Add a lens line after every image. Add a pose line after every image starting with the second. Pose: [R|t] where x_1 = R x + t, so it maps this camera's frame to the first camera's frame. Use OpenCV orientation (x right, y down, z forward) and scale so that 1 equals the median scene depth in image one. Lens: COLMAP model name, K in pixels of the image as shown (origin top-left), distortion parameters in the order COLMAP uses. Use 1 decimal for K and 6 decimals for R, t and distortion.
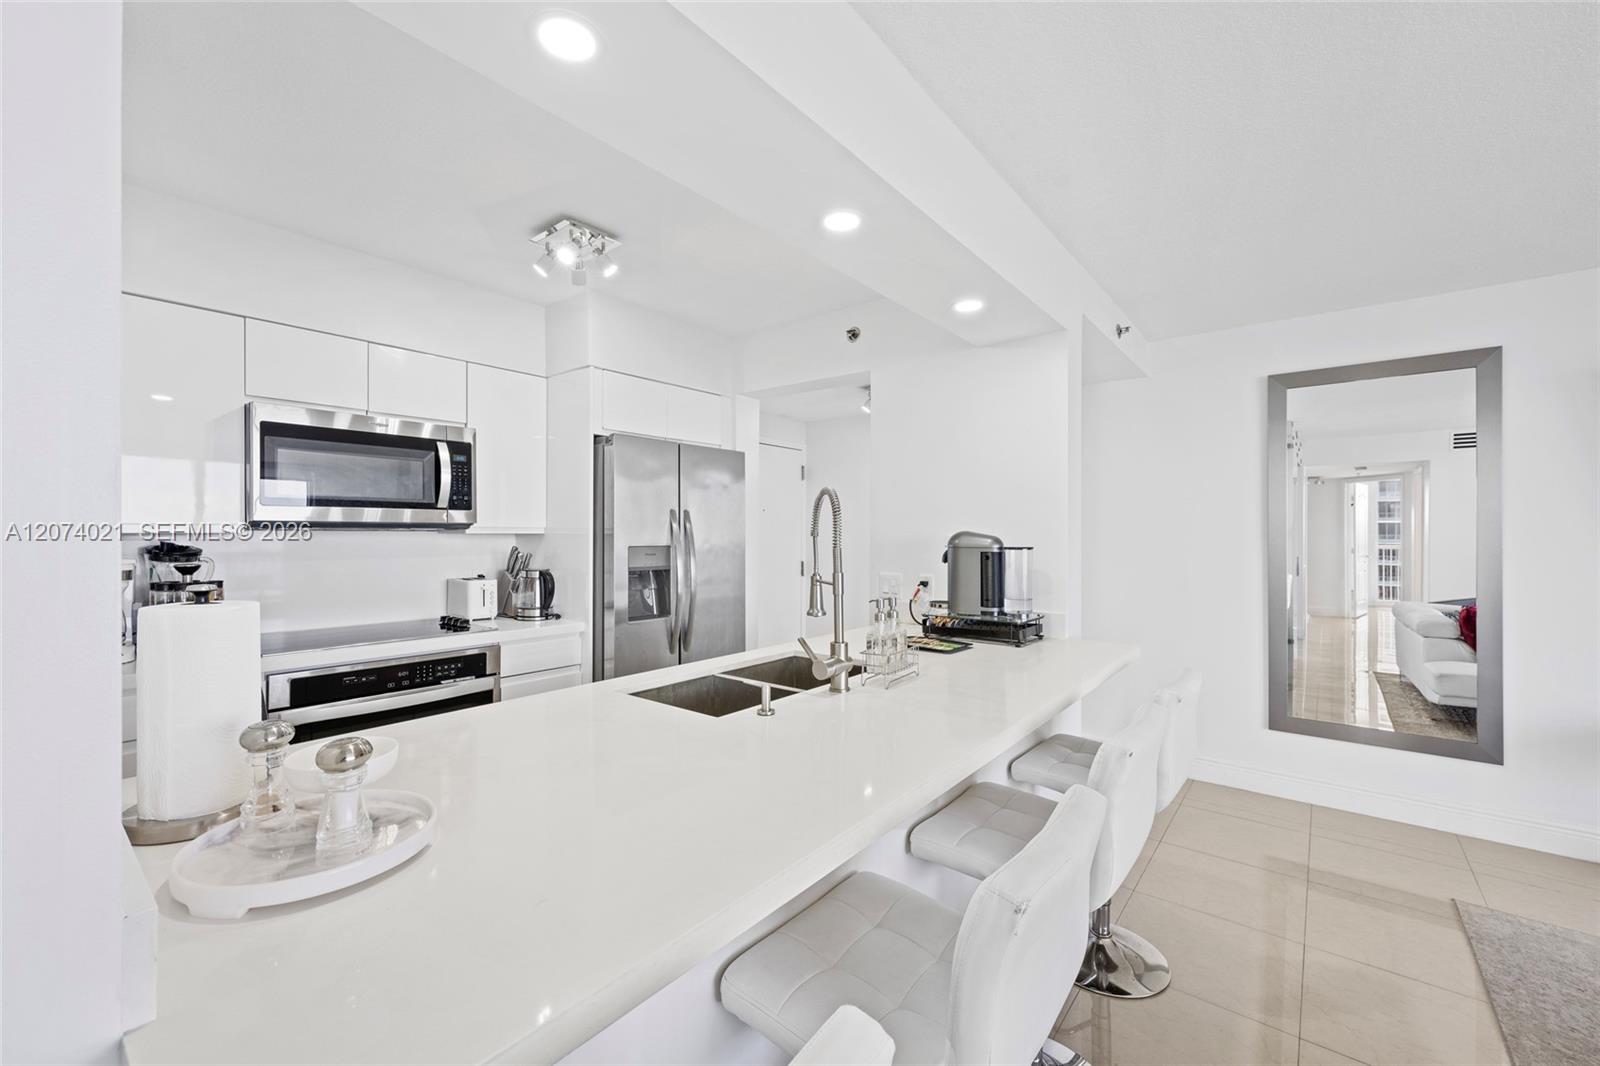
lens RADIAL K [[647.2, 0, 804.9], [0, 647.2, 530.3], [0, 0, 1]] dist [-0.005027, 0.001458]
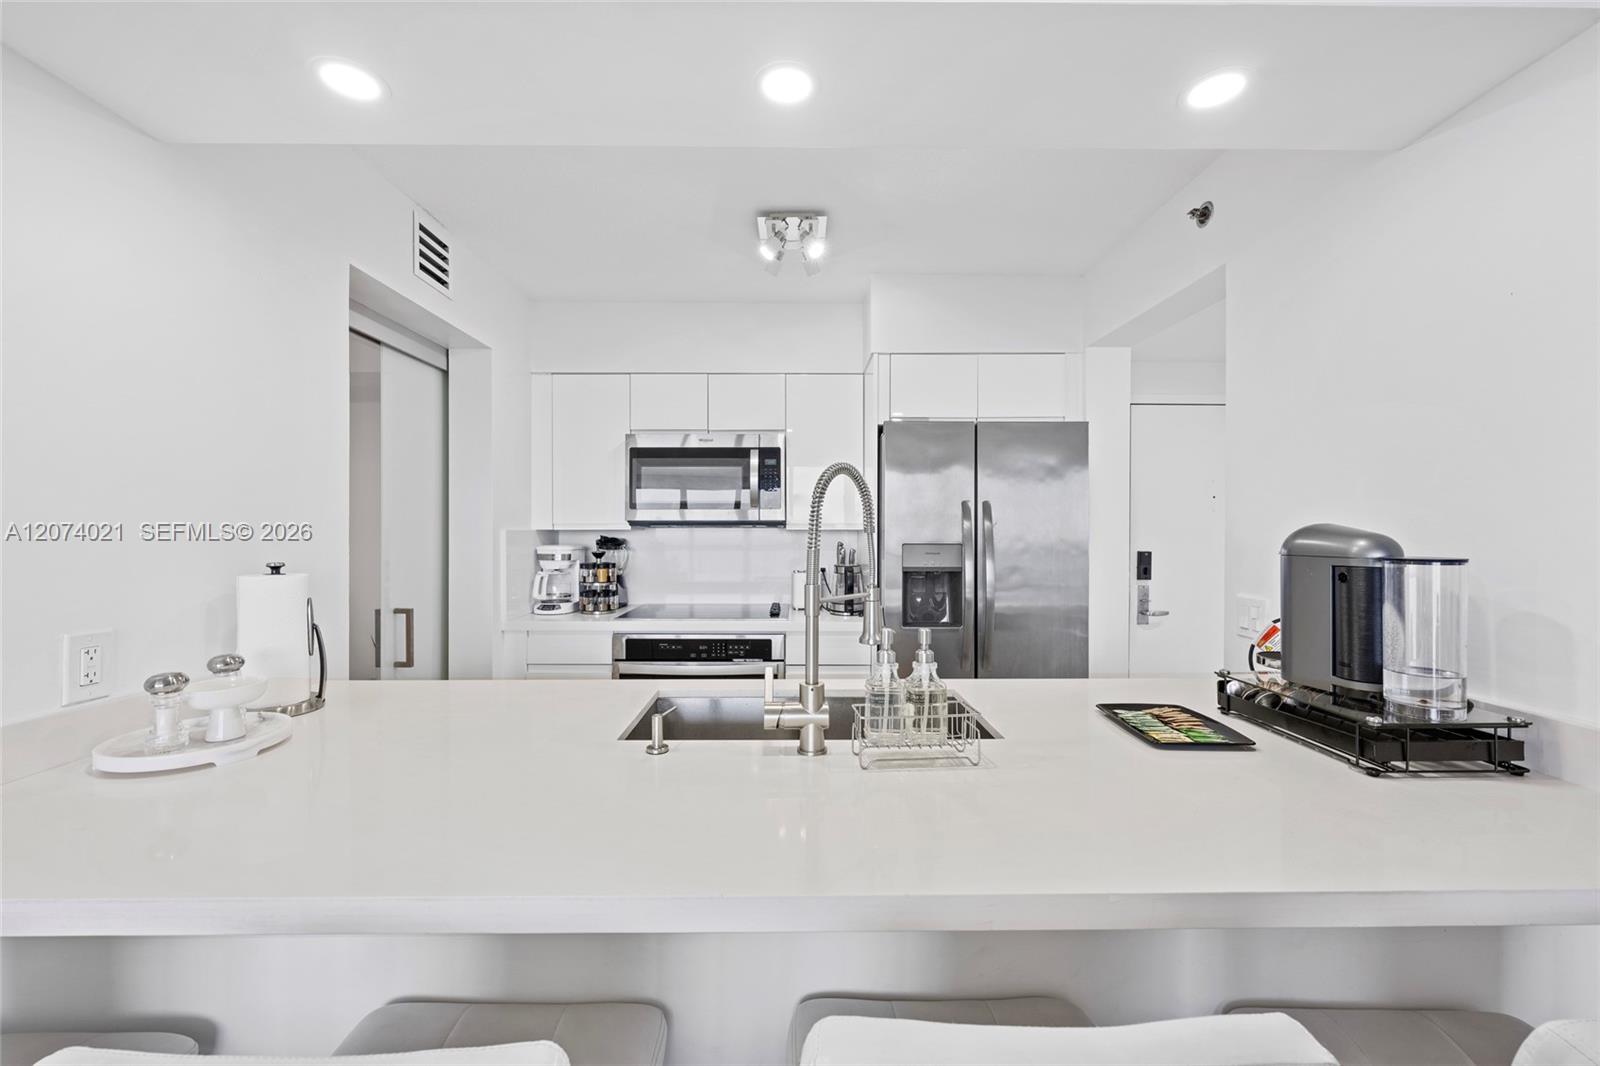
lens RADIAL K [[647.2, 0, 789.9], [0, 647.2, 528.0], [0, 0, 1]] dist [-0.005027, 0.001458]
pose [[0.631325, -0.002991, -0.775512, 0.361489], [0.006363, 0.999979, 0.001324, 0.000896], [0.775492, -0.005771, 0.631331, 0.330370]]
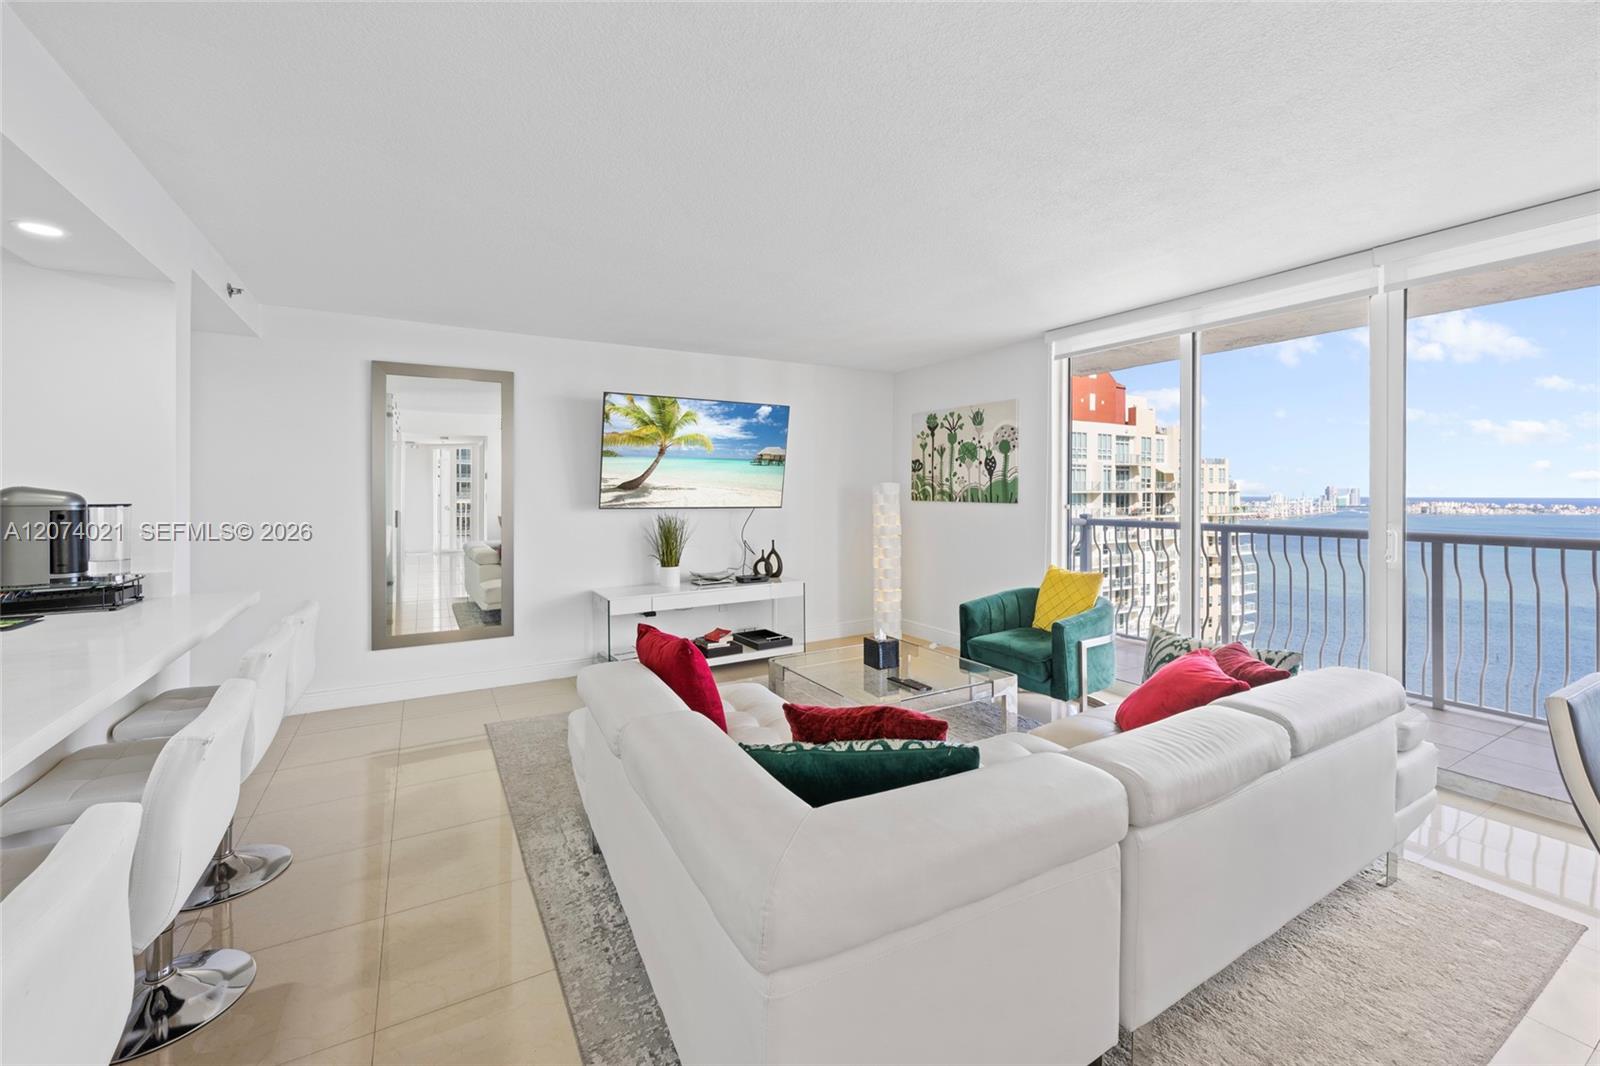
lens RADIAL K [[647.2, 0, 789.3], [0, 647.2, 489.5], [0, 0, 1]] dist [-0.005027, 0.001458]
pose [[0.366009, 0.001642, 0.930610, -0.155857], [-0.003284, 0.999994, -0.000473, 0.001758], [-0.930606, -0.002883, 0.366012, -0.218992]]
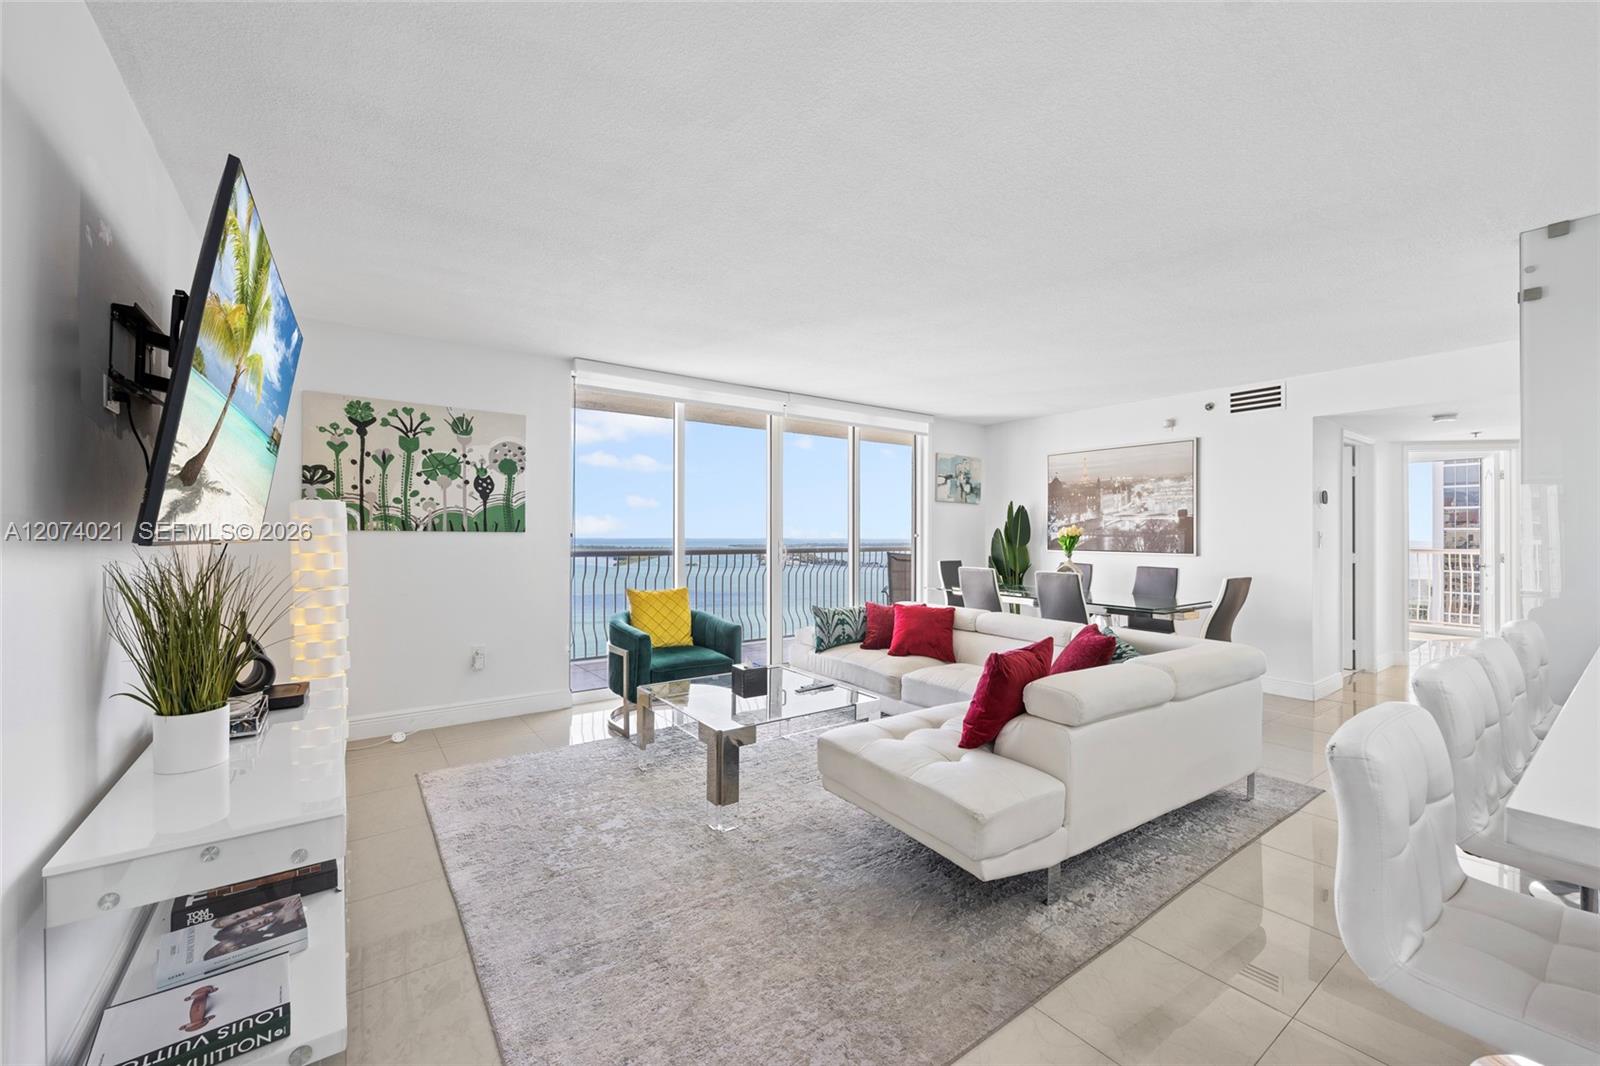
lens RADIAL K [[647.2, 0, 801.3], [0, 647.2, 517.1], [0, 0, 1]] dist [-0.005027, 0.001458]
pose [[-0.966110, 0.002084, 0.258121, 0.641140], [-0.006041, 0.999511, -0.030680, 0.043771], [-0.258059, -0.031200, -0.965625, 1.184533]]
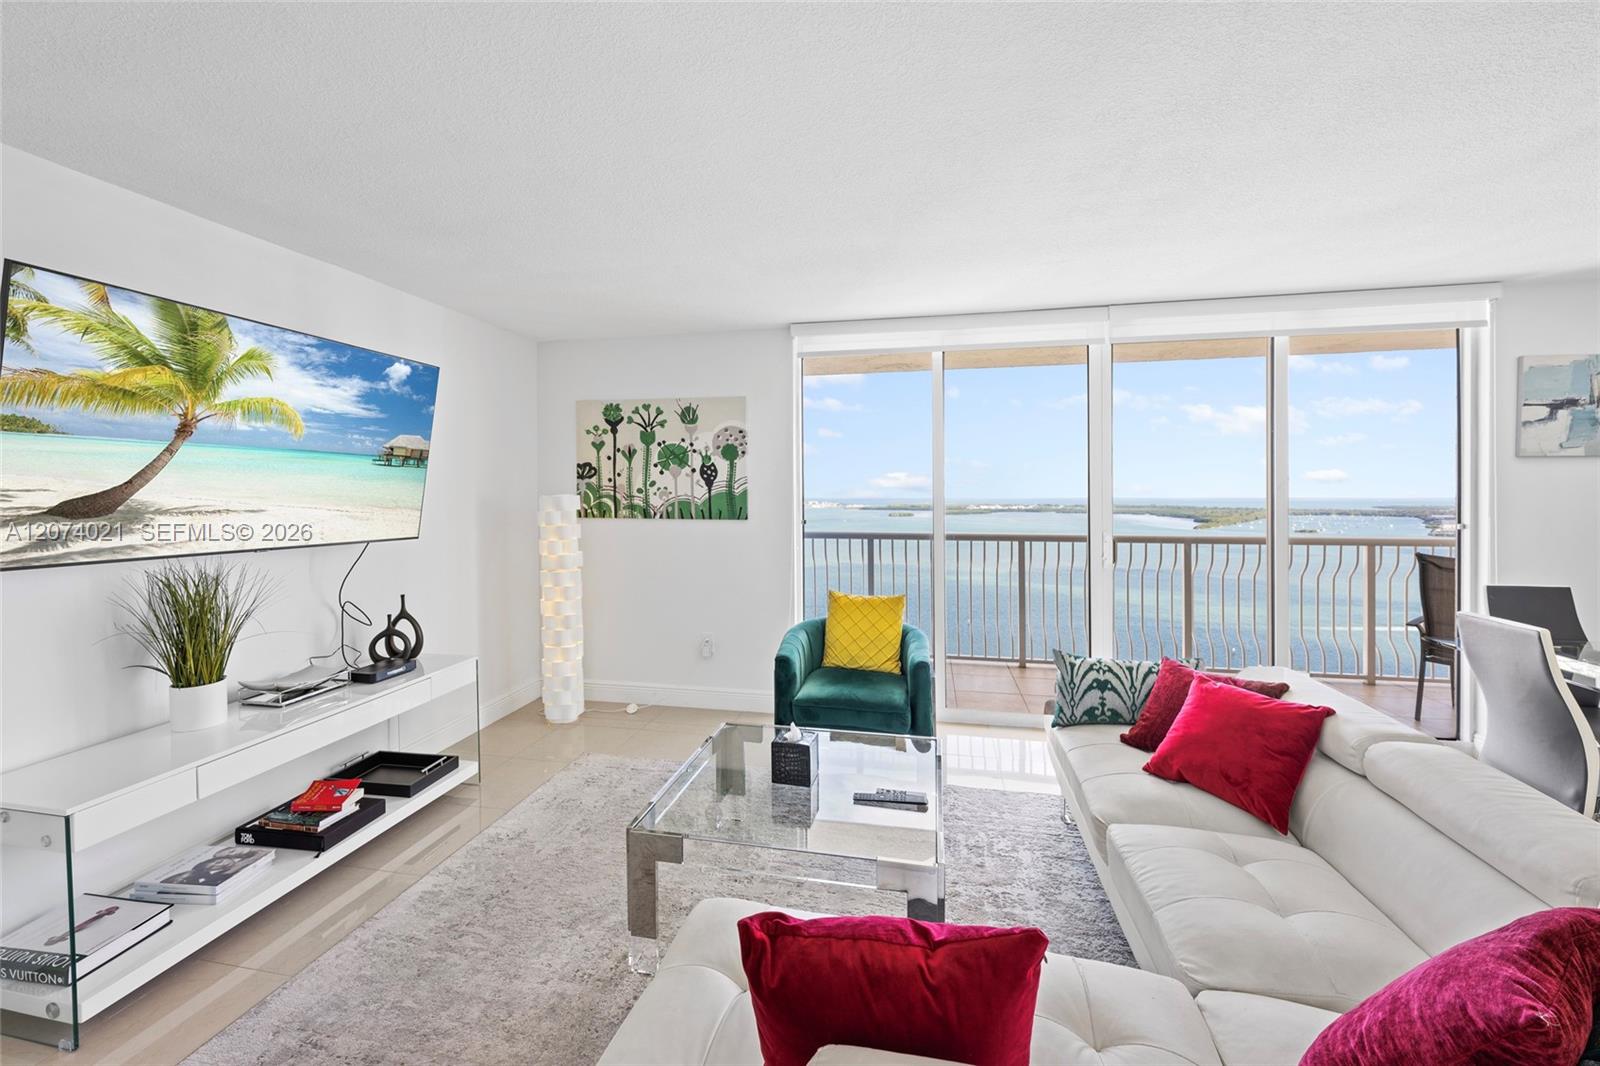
lens RADIAL K [[647.2, 0, 784.6], [0, 647.2, 494.5], [0, 0, 1]] dist [-0.005027, 0.001458]
pose [[-0.444846, -0.003232, 0.895601, 0.320354], [-0.002320, 0.999994, 0.002456, -0.025400], [-0.895604, -0.000985, -0.444851, 0.431453]]
